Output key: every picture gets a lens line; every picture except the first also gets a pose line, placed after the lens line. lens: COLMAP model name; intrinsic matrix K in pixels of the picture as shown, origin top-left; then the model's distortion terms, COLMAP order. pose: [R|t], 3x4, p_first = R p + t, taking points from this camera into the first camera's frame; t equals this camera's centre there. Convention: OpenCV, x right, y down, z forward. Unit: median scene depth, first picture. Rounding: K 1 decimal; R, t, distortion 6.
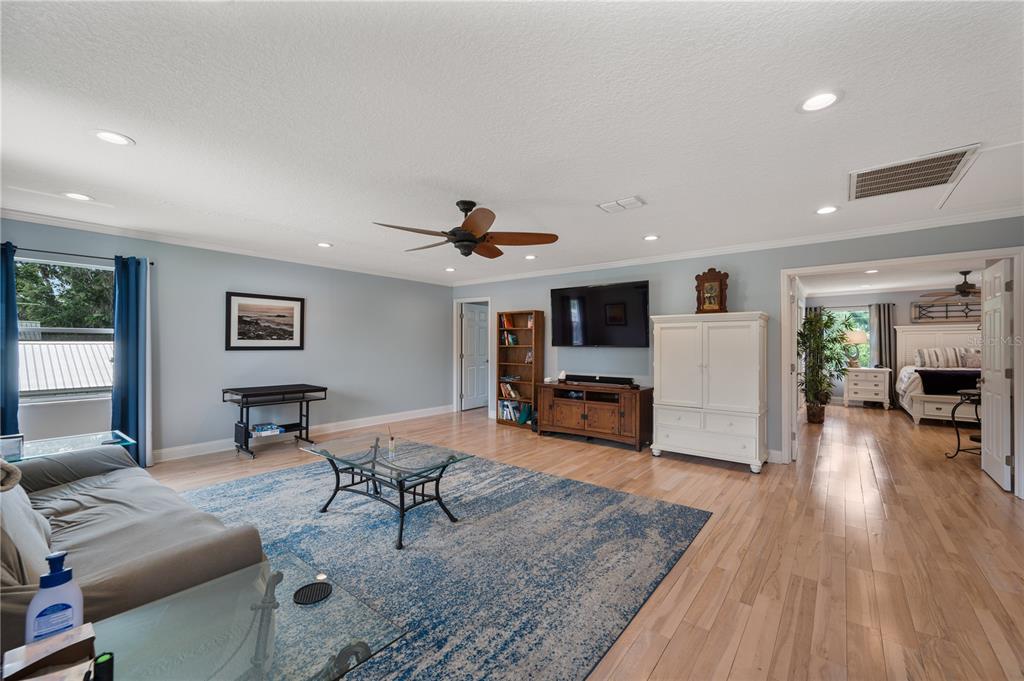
lens RADIAL K [[409.8, 0, 513.3], [0, 409.8, 342.8], [0, 0, 1]] dist [0.000636, -0.000483]
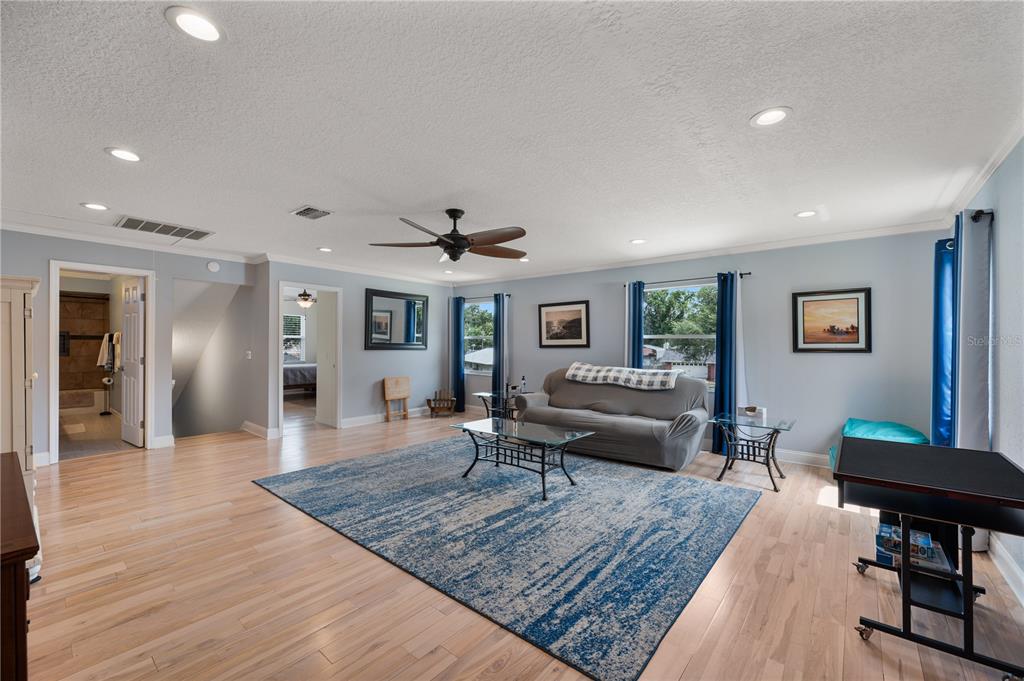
lens RADIAL K [[409.8, 0, 517.6], [0, 409.8, 343.5], [0, 0, 1]] dist [0.000636, -0.000483]
pose [[-0.999916, -0.009000, 0.009303, -0.253689], [-0.009048, 0.999946, -0.005114, 0.005534], [-0.009256, -0.005198, -0.999944, 1.816059]]
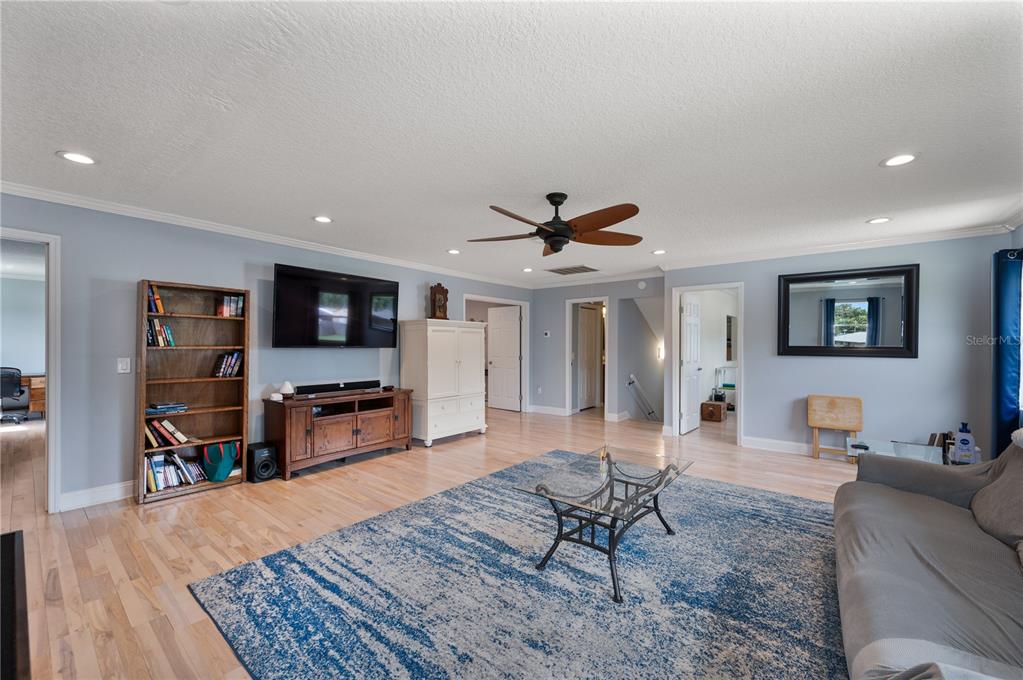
lens RADIAL K [[409.4, 0, 511.3], [0, 409.4, 344.6], [0, 0, 1]] dist [0.000636, -0.000483]
pose [[0.003264, -0.000013, 0.999995, -0.925884], [-0.006236, 0.999981, 0.000033, 0.001868], [-0.999975, -0.006236, 0.003264, 0.967043]]
